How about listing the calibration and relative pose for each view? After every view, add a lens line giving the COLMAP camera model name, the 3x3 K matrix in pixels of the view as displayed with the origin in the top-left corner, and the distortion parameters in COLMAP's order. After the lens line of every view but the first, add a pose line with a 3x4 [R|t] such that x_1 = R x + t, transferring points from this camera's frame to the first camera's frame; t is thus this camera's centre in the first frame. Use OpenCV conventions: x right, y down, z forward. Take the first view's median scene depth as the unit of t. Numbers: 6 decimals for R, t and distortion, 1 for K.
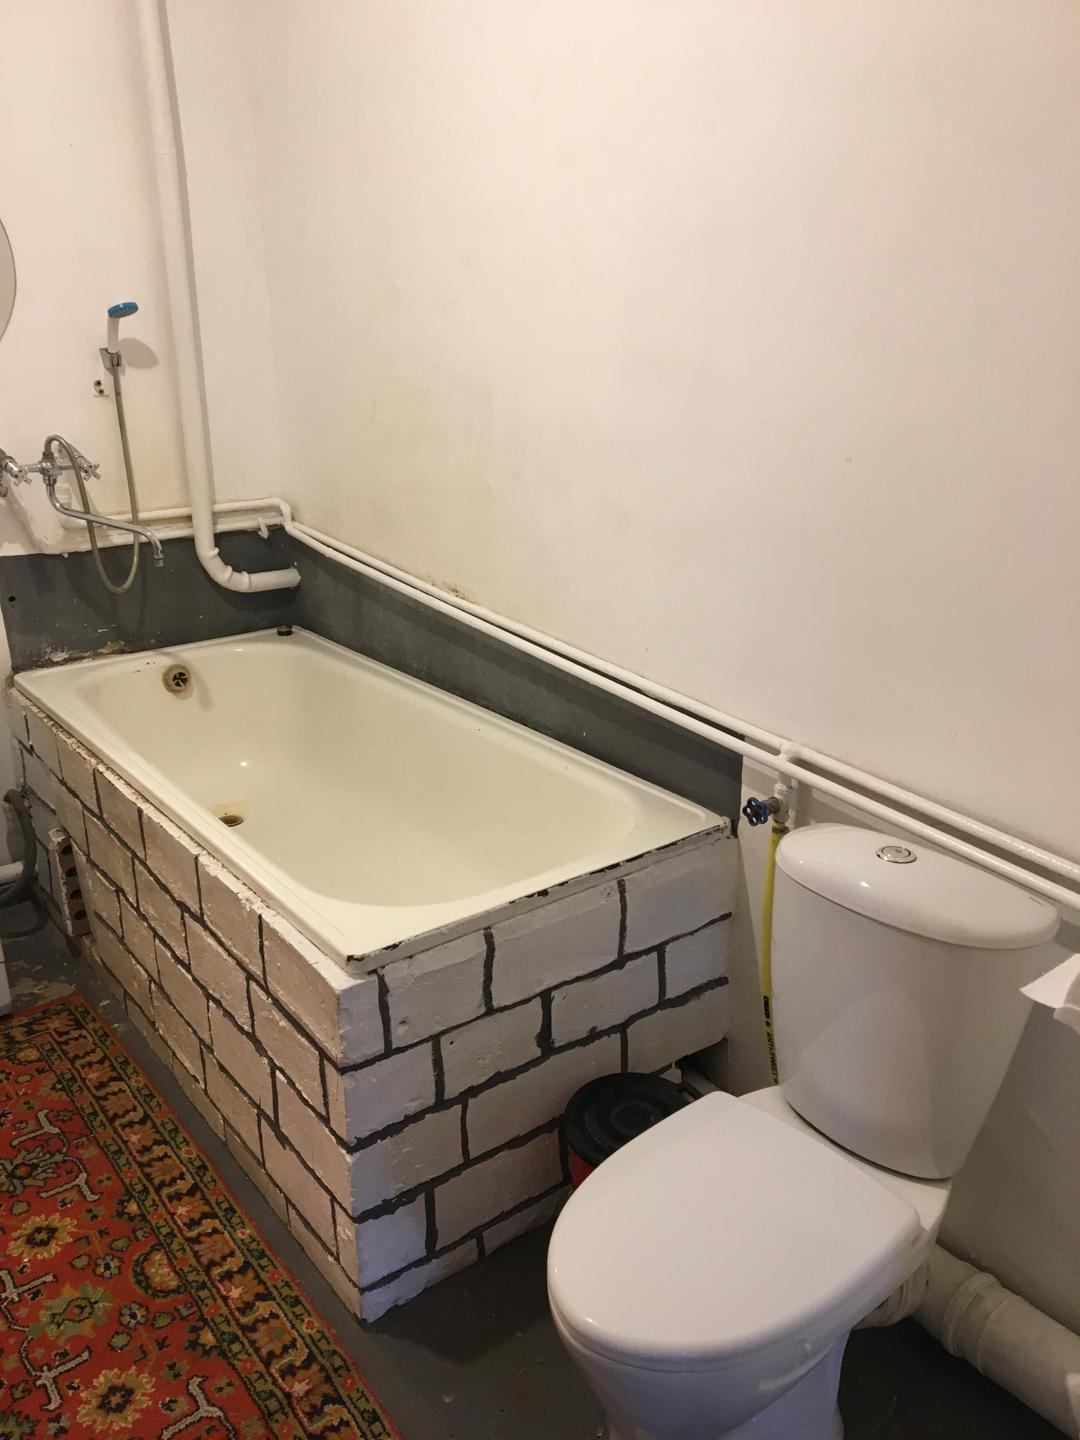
lens RADIAL K [[1225.4, 0, 540.0], [0, 1225.4, 720.0], [0, 0, 1]] dist [0.080729, -0.100768]
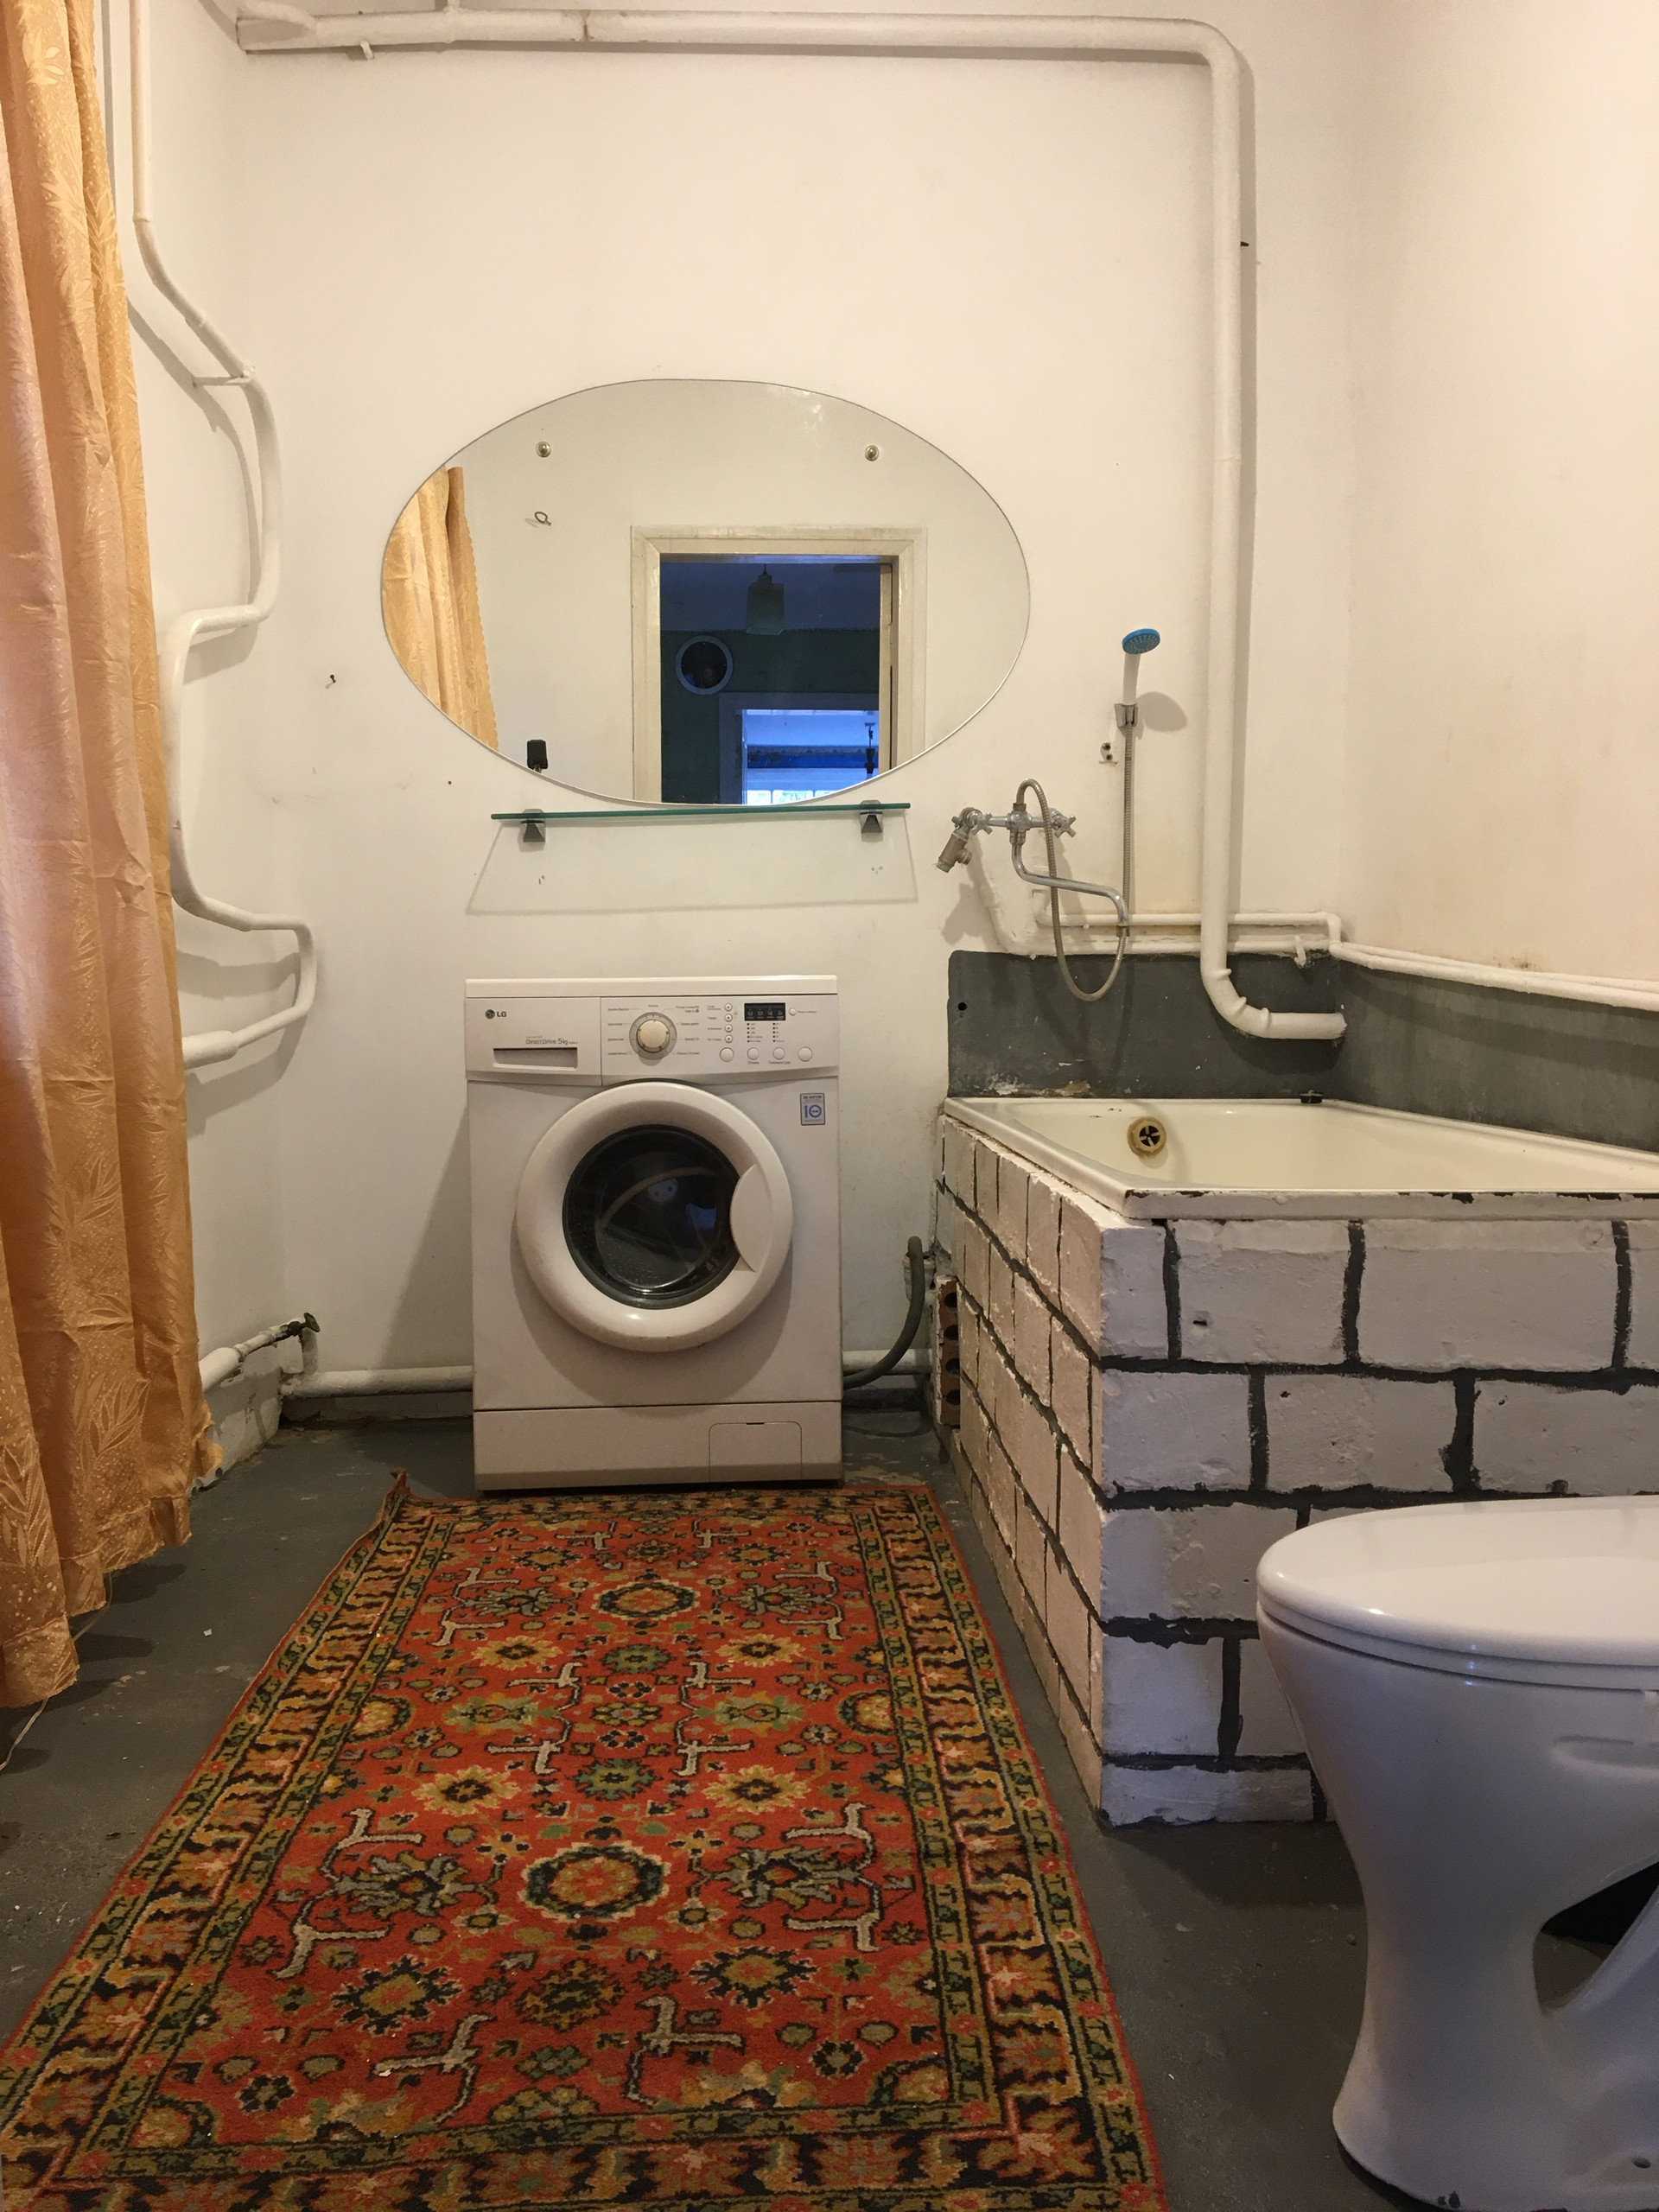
lens RADIAL K [[1865.2, 0, 832.7], [0, 1865.2, 1099.6], [0, 0, 1]] dist [0.111666, -0.169688]
pose [[0.828927, 0.049347, -0.557176, 0.256167], [-0.203796, 0.954279, -0.218676, 0.348034], [0.520910, 0.294817, 0.801084, 0.021360]]
